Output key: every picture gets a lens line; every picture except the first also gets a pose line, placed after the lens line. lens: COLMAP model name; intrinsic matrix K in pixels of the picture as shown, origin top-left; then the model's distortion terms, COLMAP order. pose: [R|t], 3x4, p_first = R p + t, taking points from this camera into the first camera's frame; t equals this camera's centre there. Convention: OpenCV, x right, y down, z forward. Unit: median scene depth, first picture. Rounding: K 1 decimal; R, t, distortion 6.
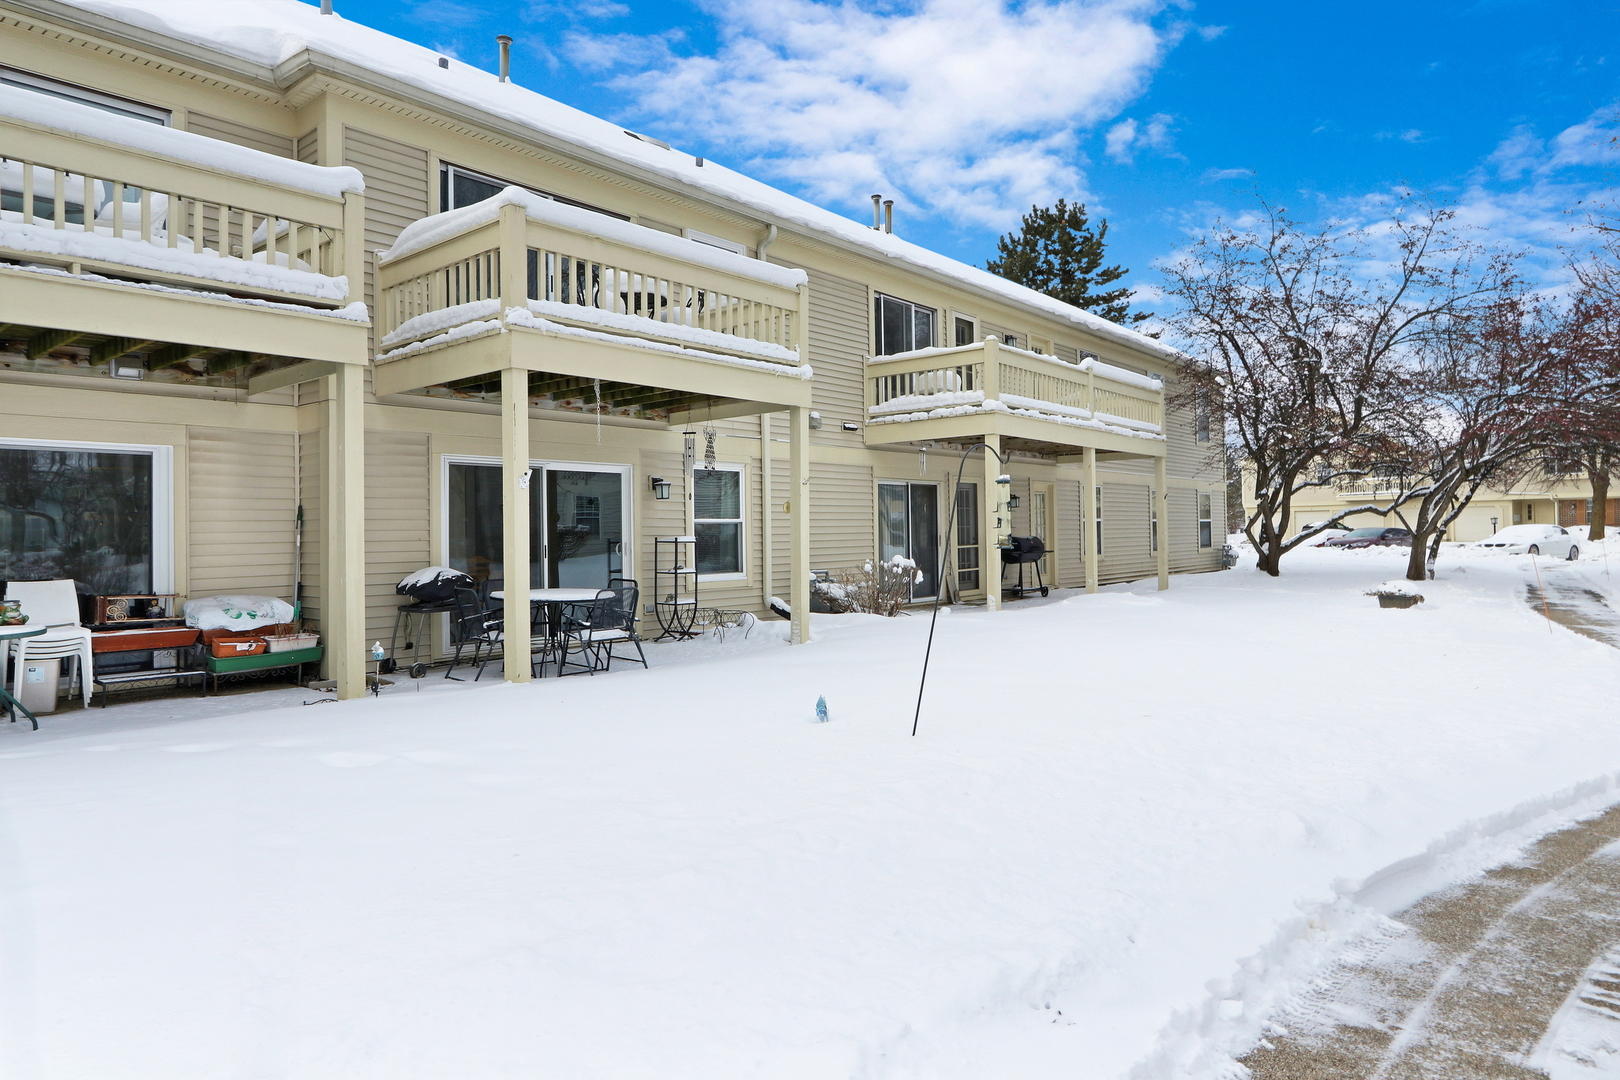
lens RADIAL K [[975.9, 0, 808.5], [0, 975.9, 529.2], [0, 0, 1]] dist [-0.008442, -0.000064]
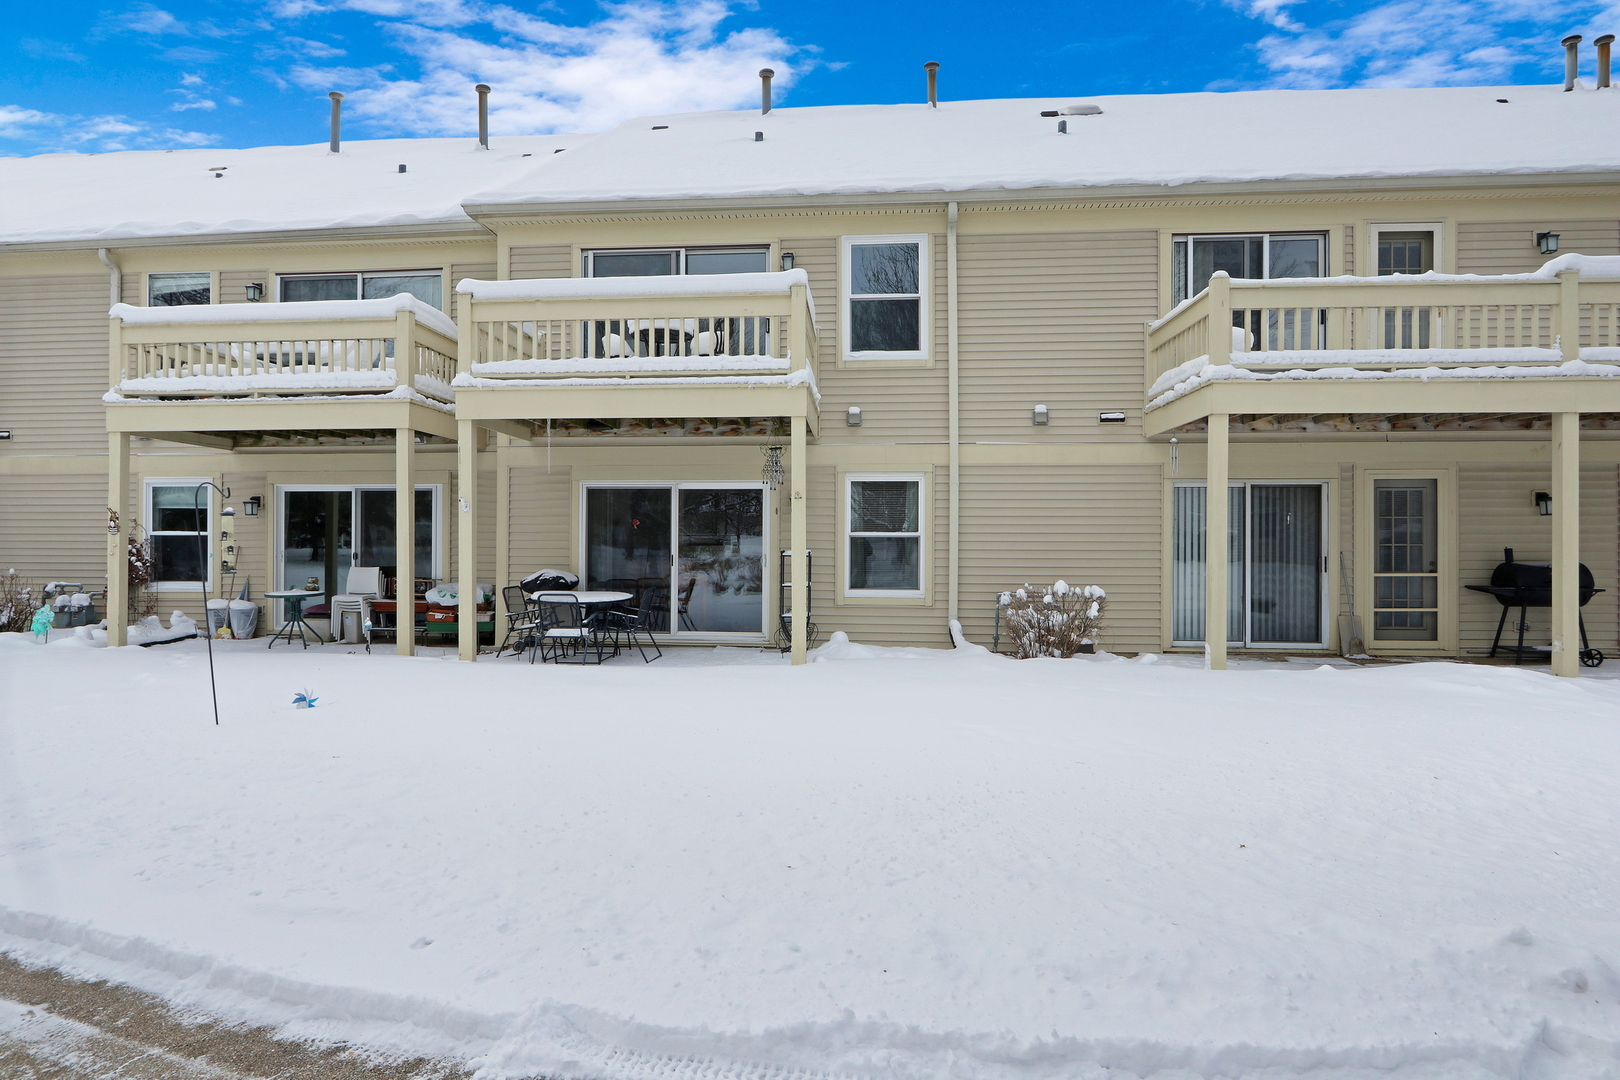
lens RADIAL K [[975.9, 0, 809.1], [0, 975.9, 543.3], [0, 0, 1]] dist [-0.008442, -0.000064]
pose [[0.564380, 0.021993, -0.825222, 0.592986], [-0.008867, 0.999749, 0.020579, -0.017438], [0.825468, -0.004297, 0.564433, 0.367898]]
